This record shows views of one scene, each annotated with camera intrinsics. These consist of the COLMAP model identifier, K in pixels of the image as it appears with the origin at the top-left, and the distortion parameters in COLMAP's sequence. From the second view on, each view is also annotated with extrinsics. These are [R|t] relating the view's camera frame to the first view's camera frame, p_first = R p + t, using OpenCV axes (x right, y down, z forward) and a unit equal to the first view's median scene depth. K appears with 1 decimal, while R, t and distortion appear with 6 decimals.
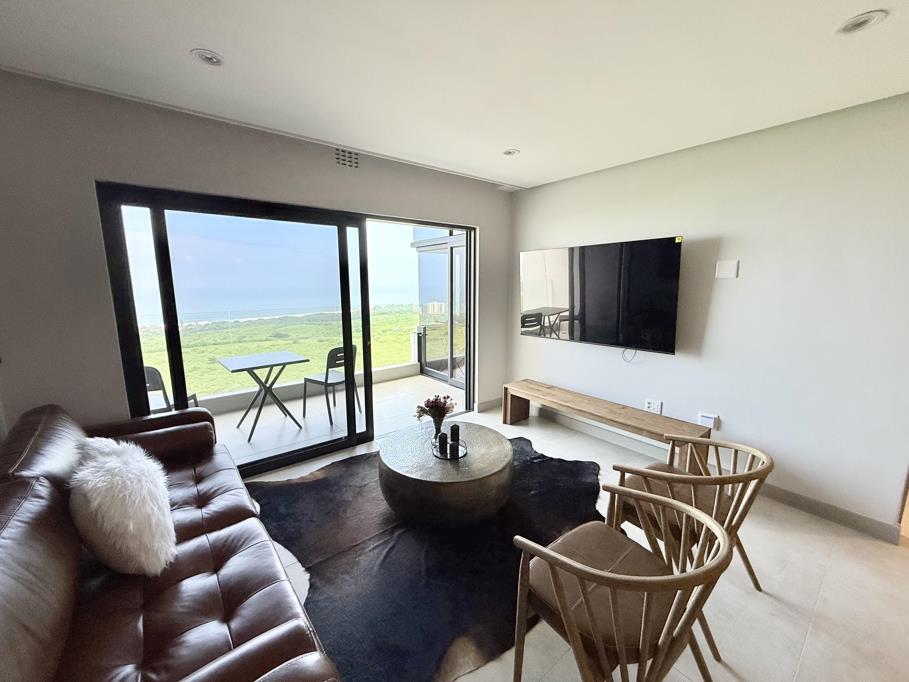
lens RADIAL K [[362.8, 0, 452.9], [0, 362.8, 339.2], [0, 0, 1]] dist [0.000544, 0.000824]
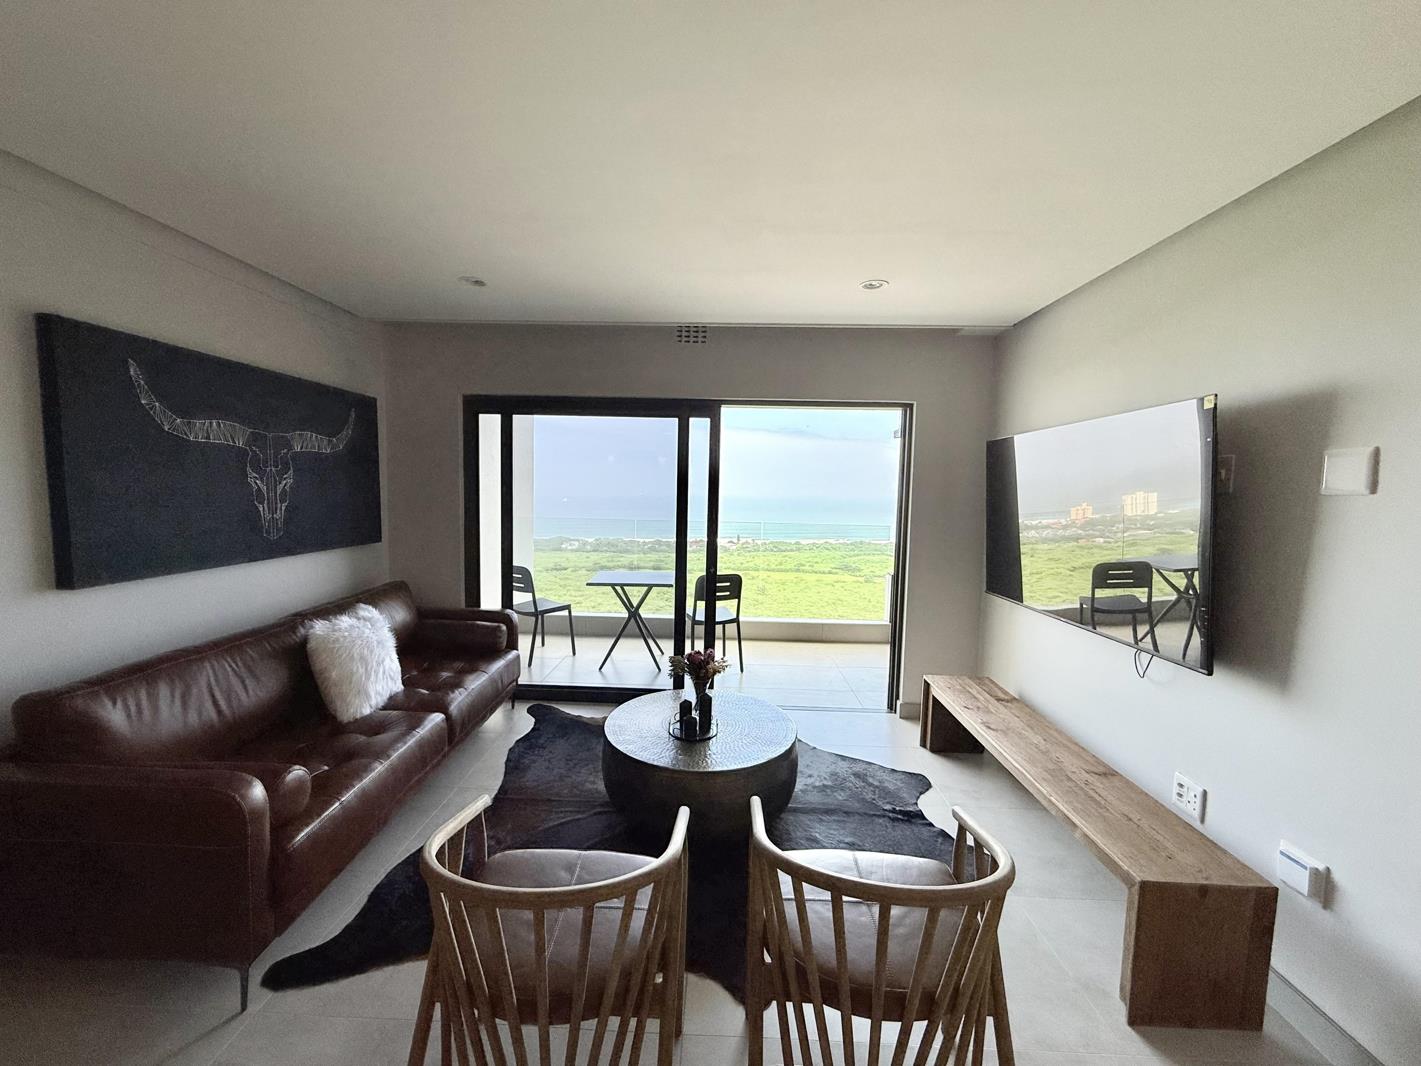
lens RADIAL K [[567.2, 0, 705.9], [0, 567.2, 531.4], [0, 0, 1]] dist [0.000544, 0.000824]
pose [[0.759830, 0.068507, -0.646503, 0.521152], [-0.125290, 0.991221, -0.042217, -0.018540], [0.637935, 0.113078, 0.761743, 0.111479]]
